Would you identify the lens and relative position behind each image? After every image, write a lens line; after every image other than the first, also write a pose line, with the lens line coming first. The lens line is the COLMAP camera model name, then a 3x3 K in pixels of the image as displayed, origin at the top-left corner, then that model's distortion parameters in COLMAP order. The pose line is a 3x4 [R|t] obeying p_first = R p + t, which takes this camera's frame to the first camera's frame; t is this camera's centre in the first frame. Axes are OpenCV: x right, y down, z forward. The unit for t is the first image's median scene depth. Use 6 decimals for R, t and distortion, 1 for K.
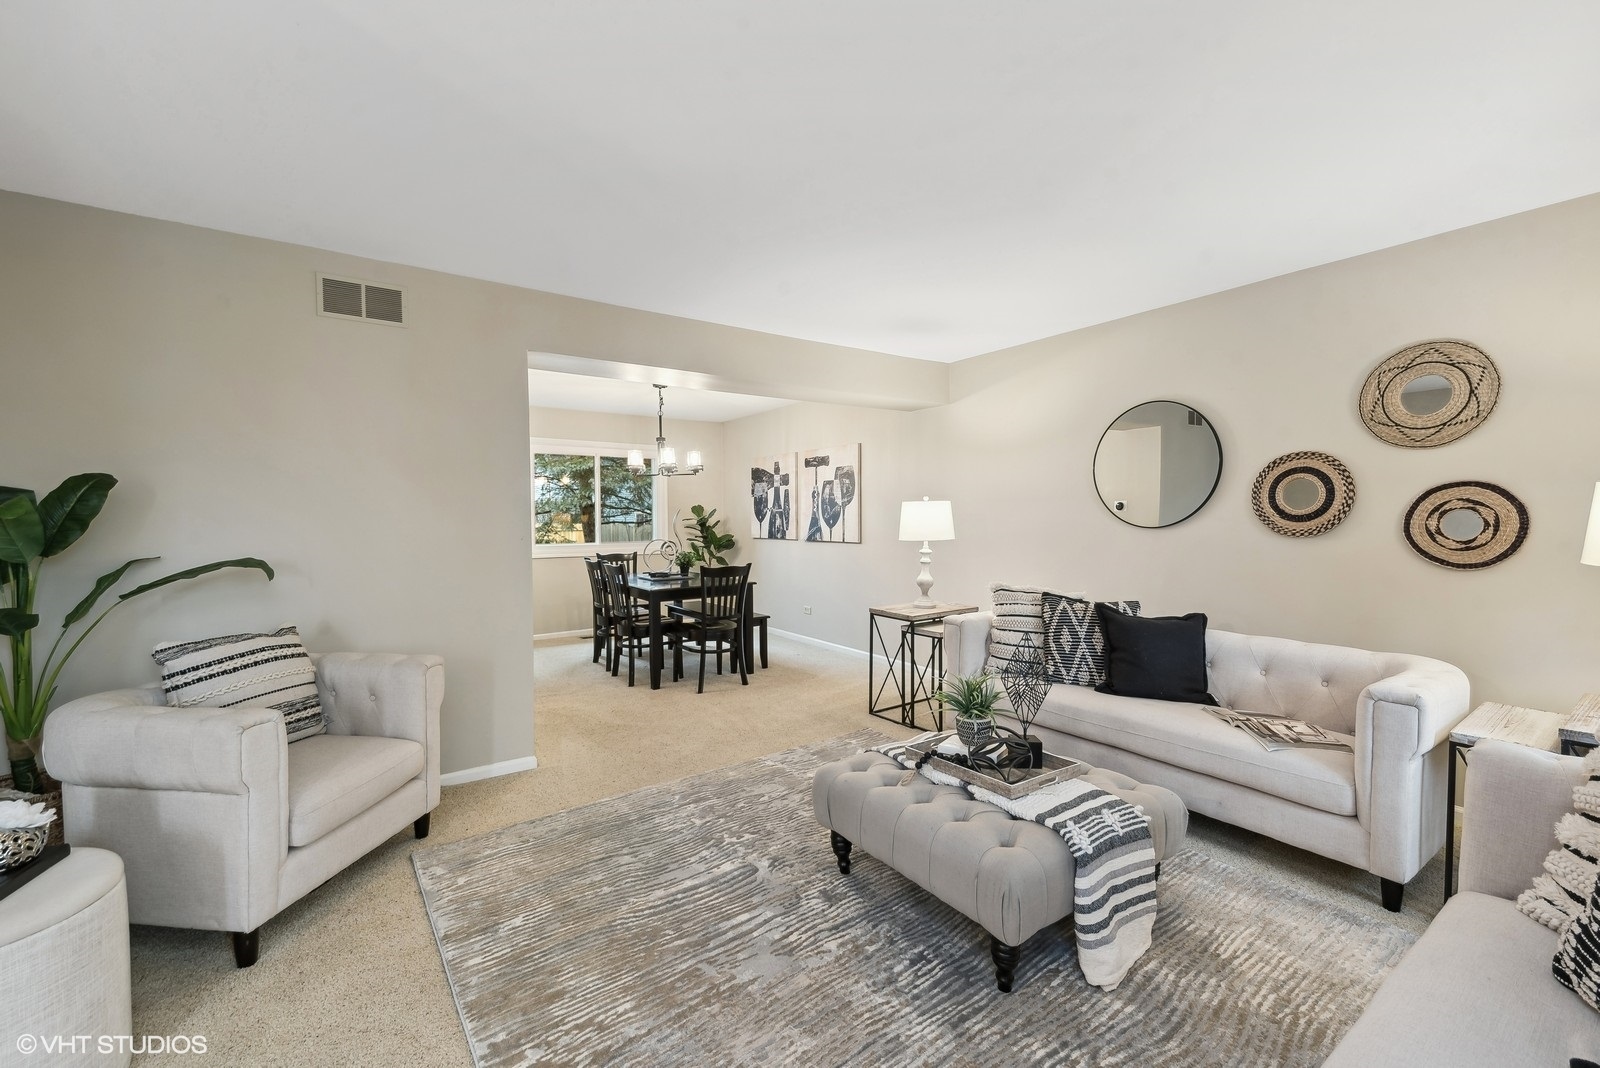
lens RADIAL K [[652.2, 0, 791.2], [0, 652.2, 534.7], [0, 0, 1]] dist [0.001370, -0.000554]
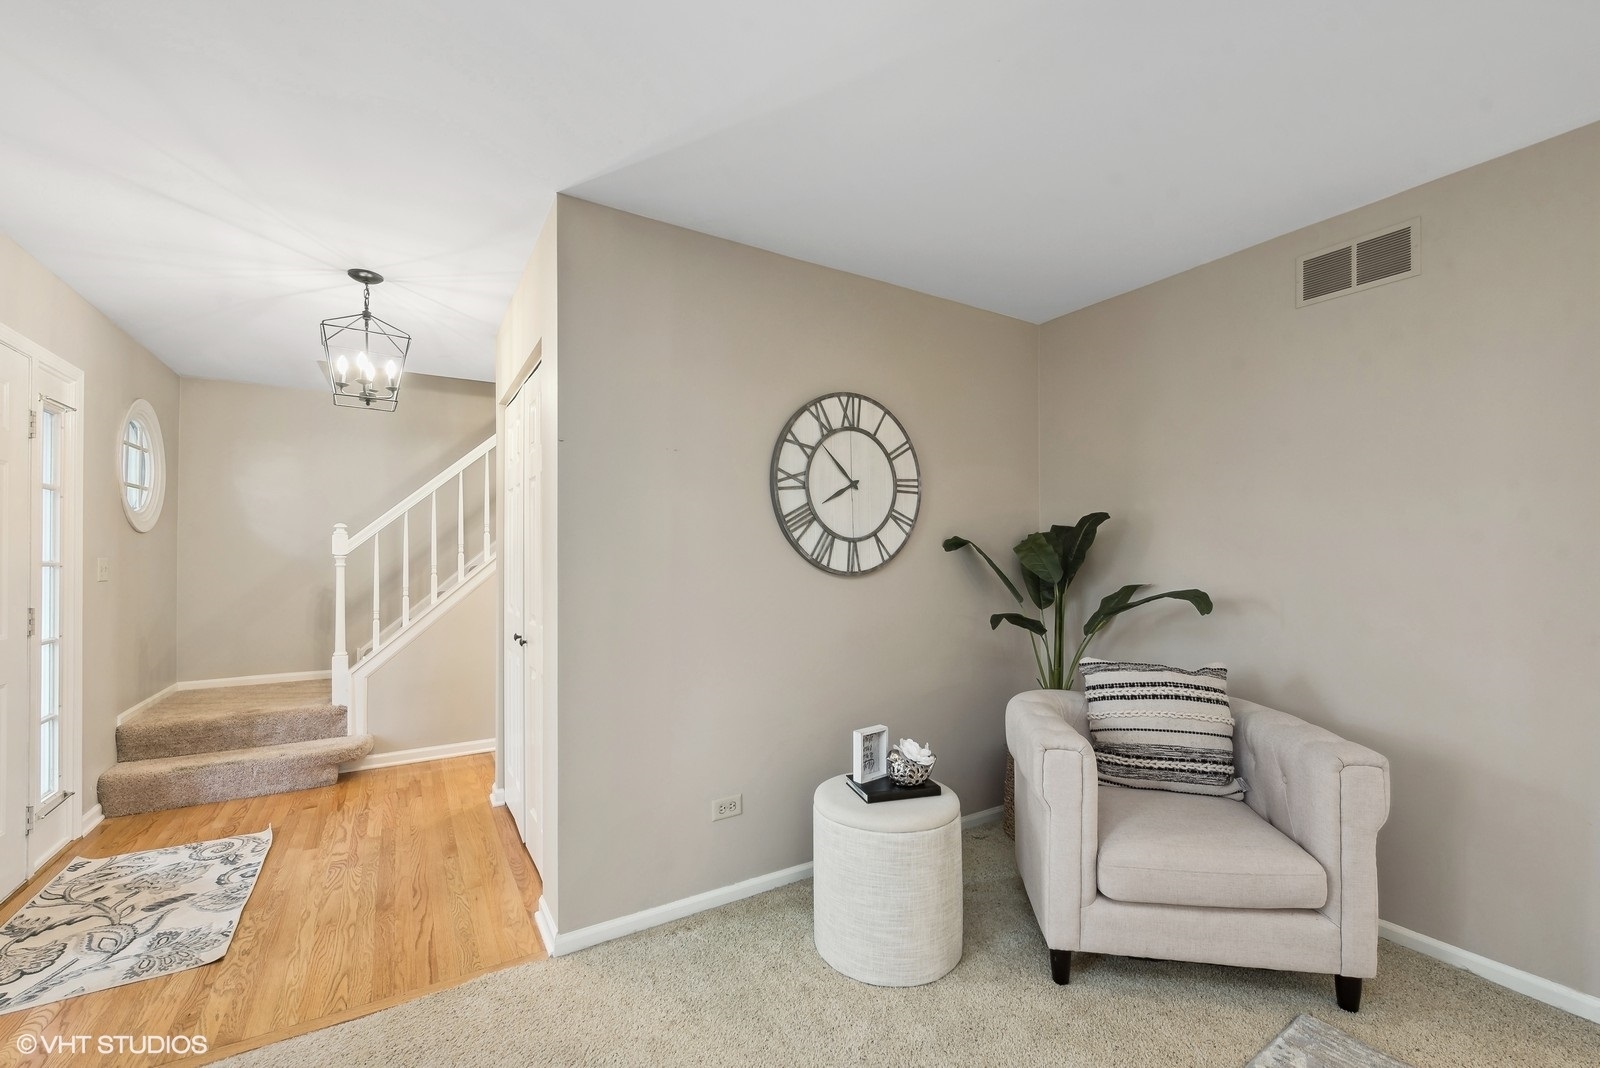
lens RADIAL K [[644.5, 0, 808.1], [0, 644.5, 549.3], [0, 0, 1]] dist [0.002057, -0.000130]
pose [[-0.046393, -0.002242, -0.998921, 0.063567], [-0.023100, 0.999732, -0.001171, -0.003961], [0.998656, 0.023020, -0.046433, 0.192269]]
